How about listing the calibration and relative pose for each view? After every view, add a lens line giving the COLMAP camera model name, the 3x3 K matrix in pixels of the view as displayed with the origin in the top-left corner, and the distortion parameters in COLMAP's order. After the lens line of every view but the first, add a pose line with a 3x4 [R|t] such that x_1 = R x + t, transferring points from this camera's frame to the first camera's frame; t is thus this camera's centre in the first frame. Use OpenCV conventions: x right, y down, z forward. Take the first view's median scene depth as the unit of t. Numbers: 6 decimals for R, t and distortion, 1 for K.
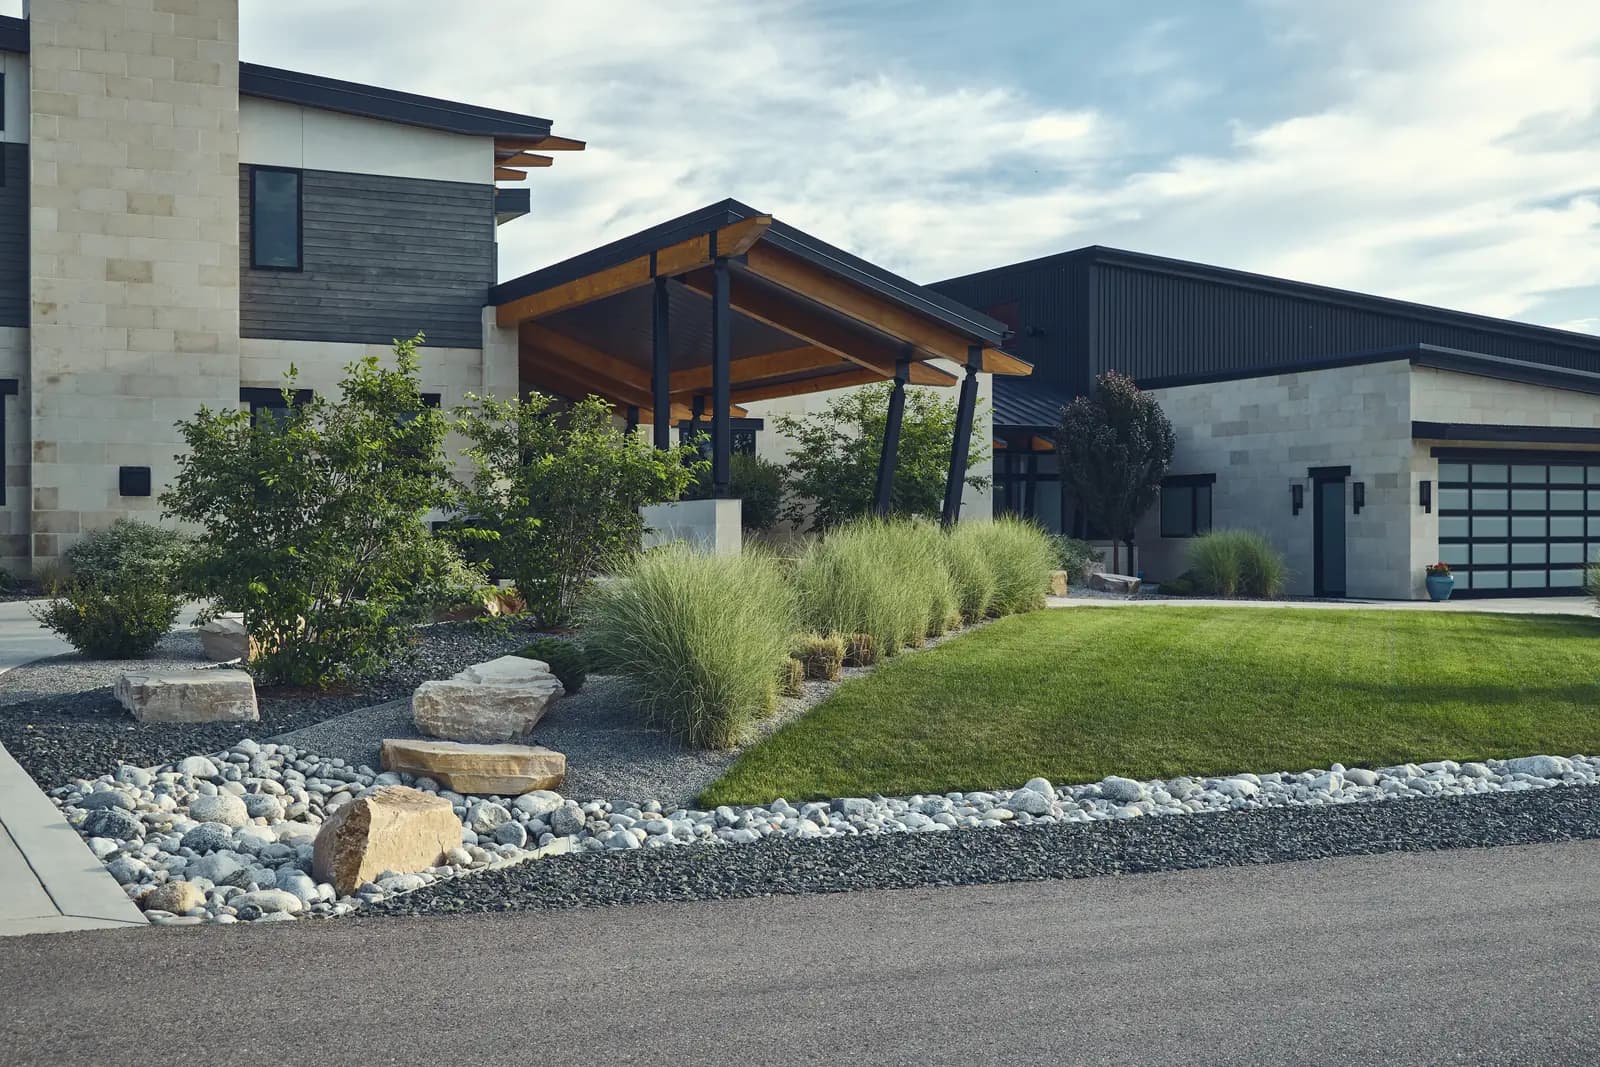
lens RADIAL K [[1908.9, 0, 800.0], [0, 1908.9, 533.5], [0, 0, 1]] dist [0.011721, 0.018672]
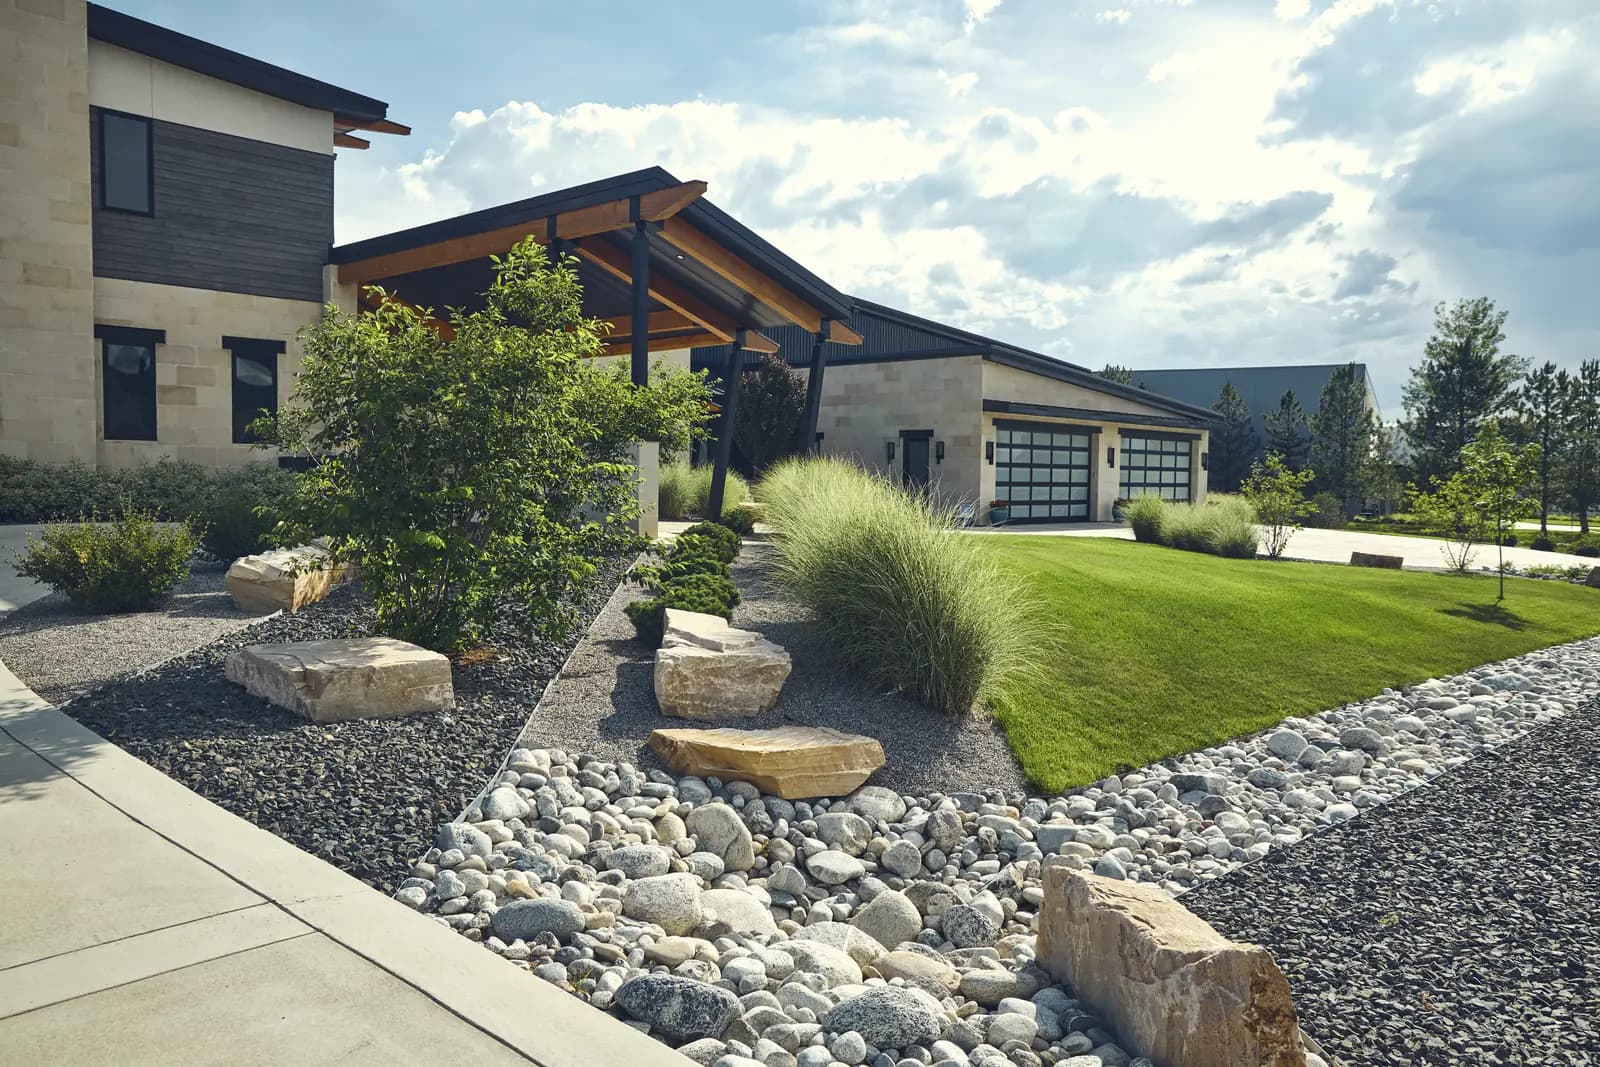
lens RADIAL K [[1246.3, 0, 800.0], [0, 1246.3, 533.5], [0, 0, 1]] dist [-0.054111, 0.090257]
pose [[0.941078, -0.000811, 0.338188, -0.158460], [-0.015654, 0.998821, 0.045958, 0.000356], [-0.337827, -0.048544, 0.939956, 0.233559]]
